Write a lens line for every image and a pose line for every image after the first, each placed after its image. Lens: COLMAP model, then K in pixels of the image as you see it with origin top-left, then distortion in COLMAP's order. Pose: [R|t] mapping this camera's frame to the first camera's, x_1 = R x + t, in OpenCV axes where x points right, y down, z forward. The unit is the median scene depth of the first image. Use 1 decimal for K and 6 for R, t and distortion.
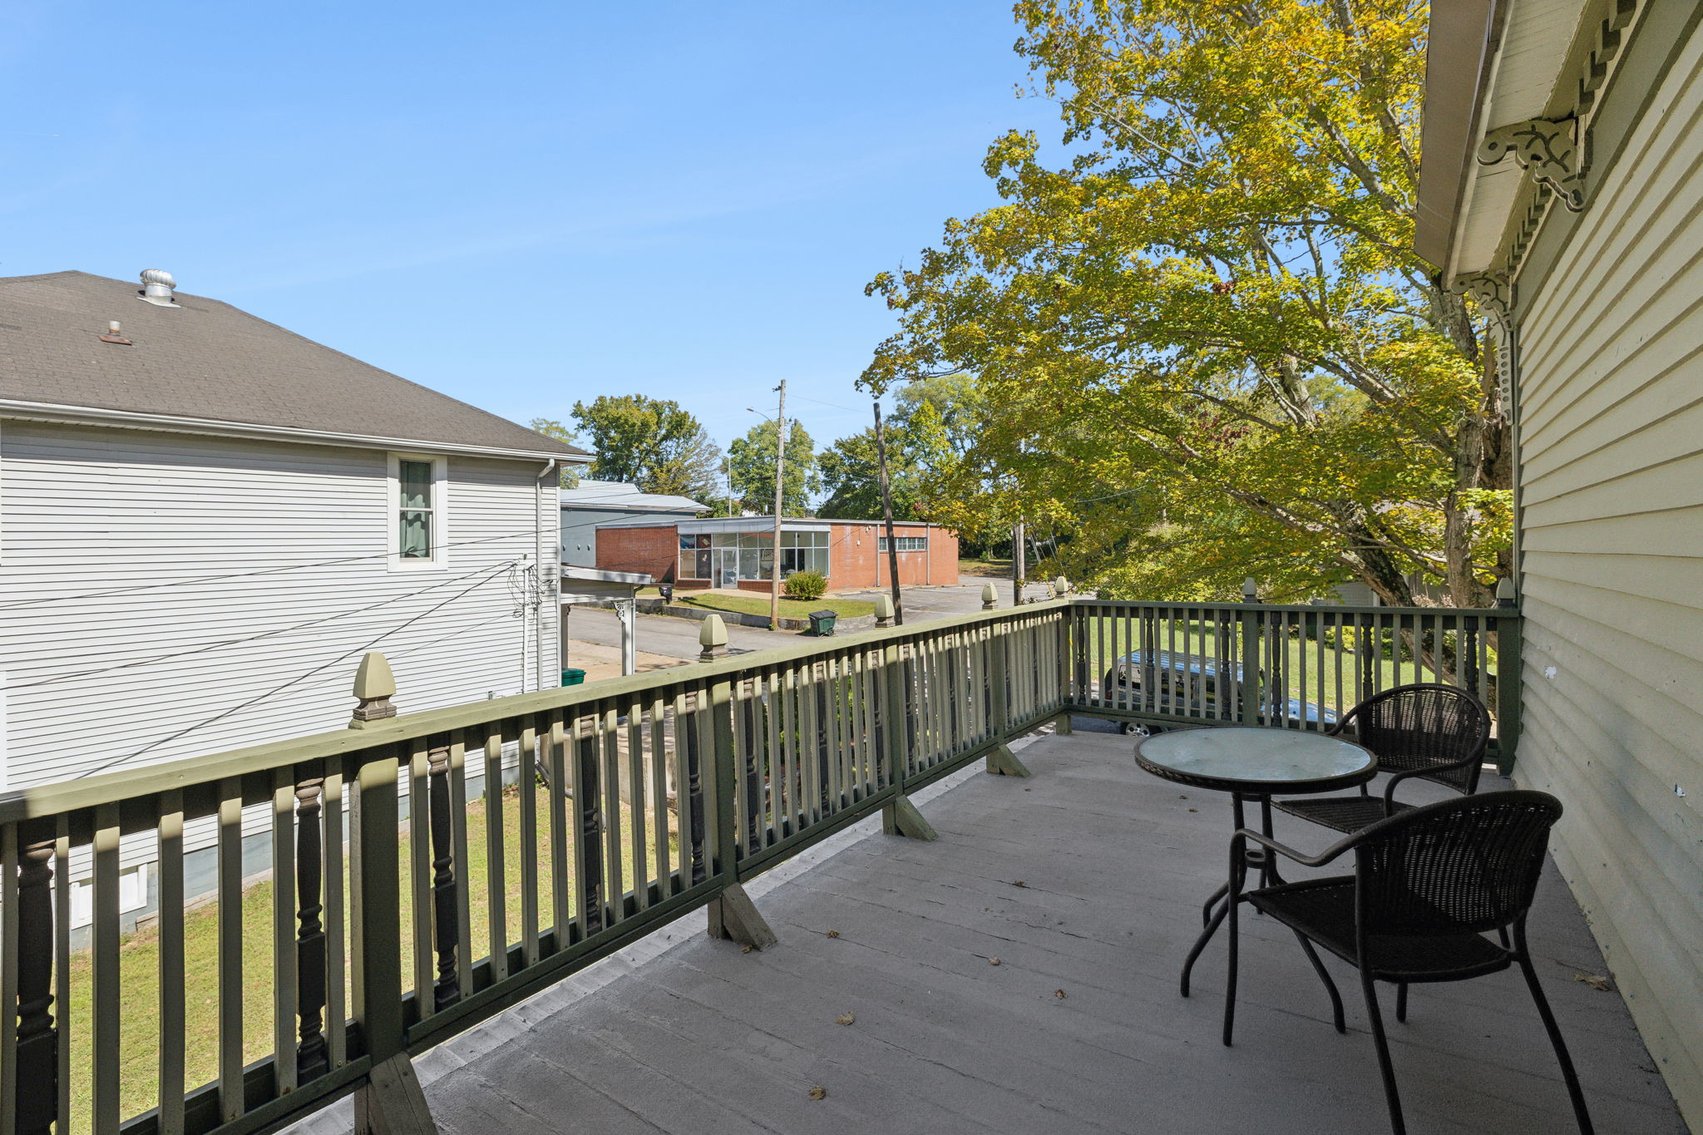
lens RADIAL K [[735.4, 0, 855.3], [0, 735.4, 581.4], [0, 0, 1]] dist [-0.001912, 0.000225]
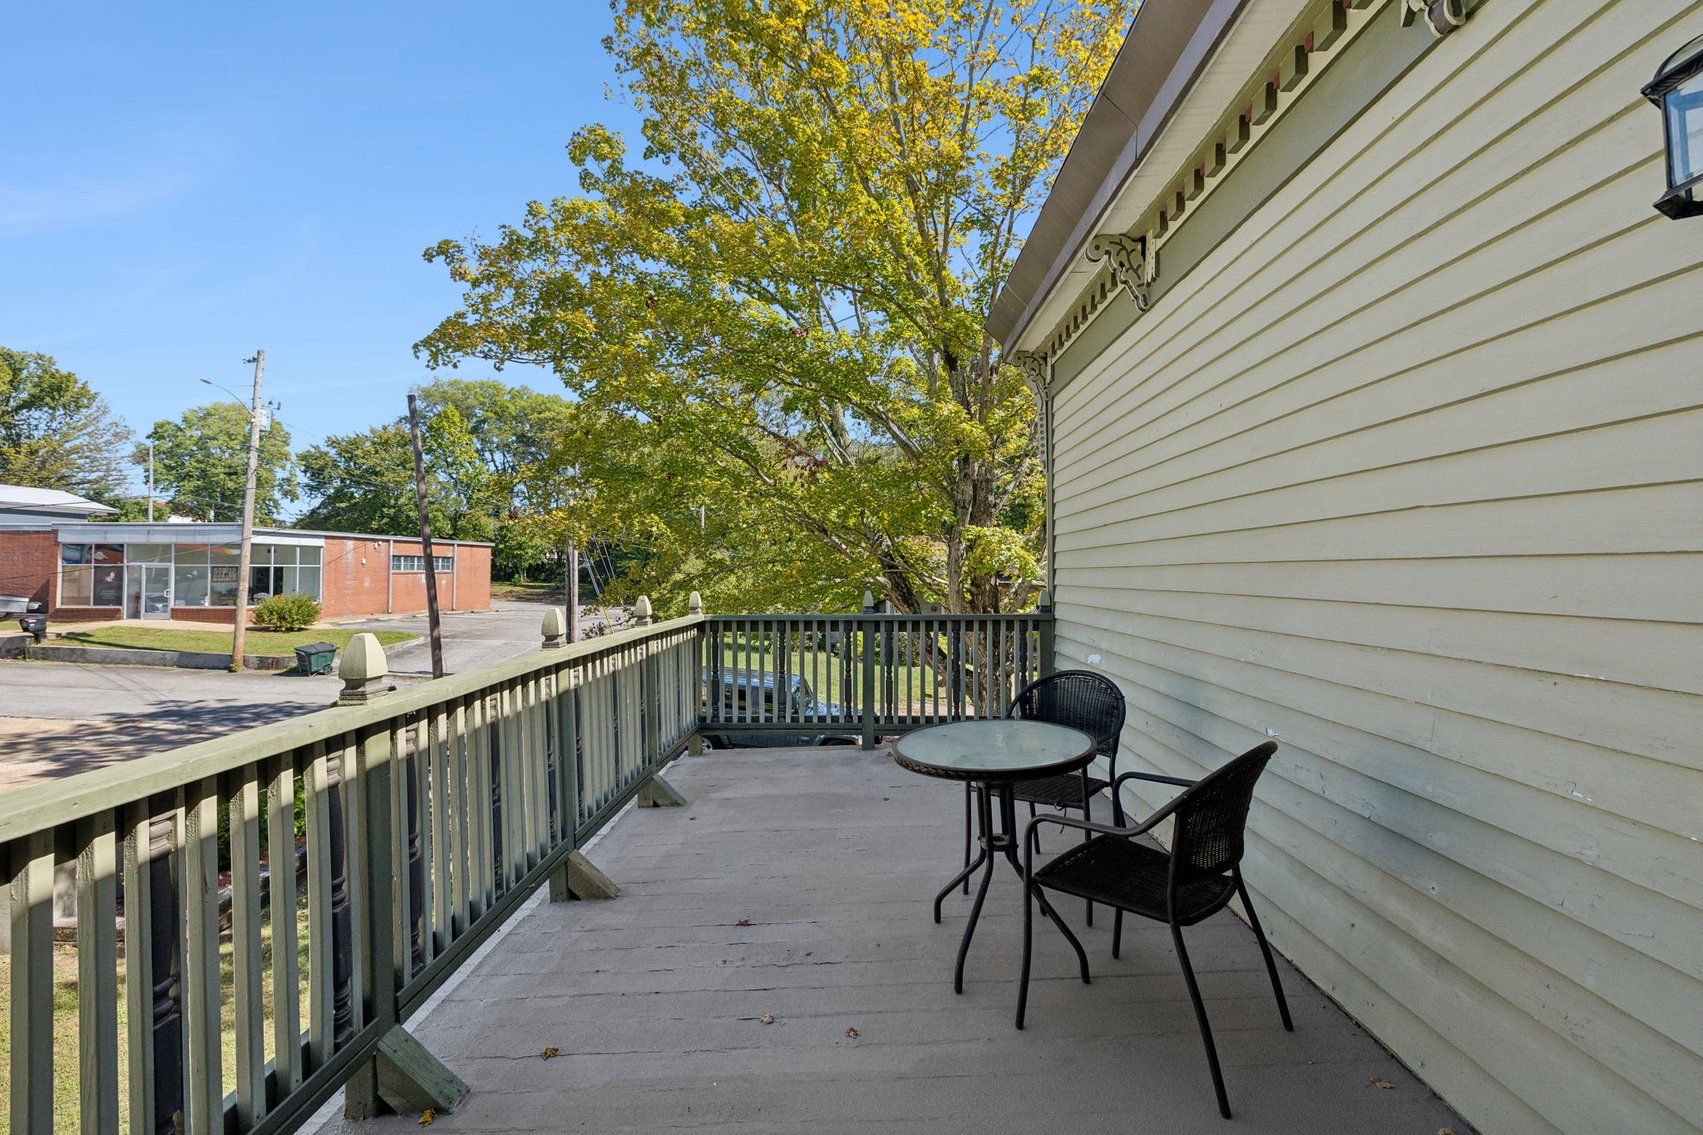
lens RADIAL K [[735.4, 0, 855.3], [0, 735.4, 581.4], [0, 0, 1]] dist [-0.001912, 0.000225]
pose [[0.830434, 0.004961, 0.557095, -0.136438], [0.011911, 0.999574, -0.026656, 0.014508], [-0.556990, 0.028772, 0.830021, 0.131490]]
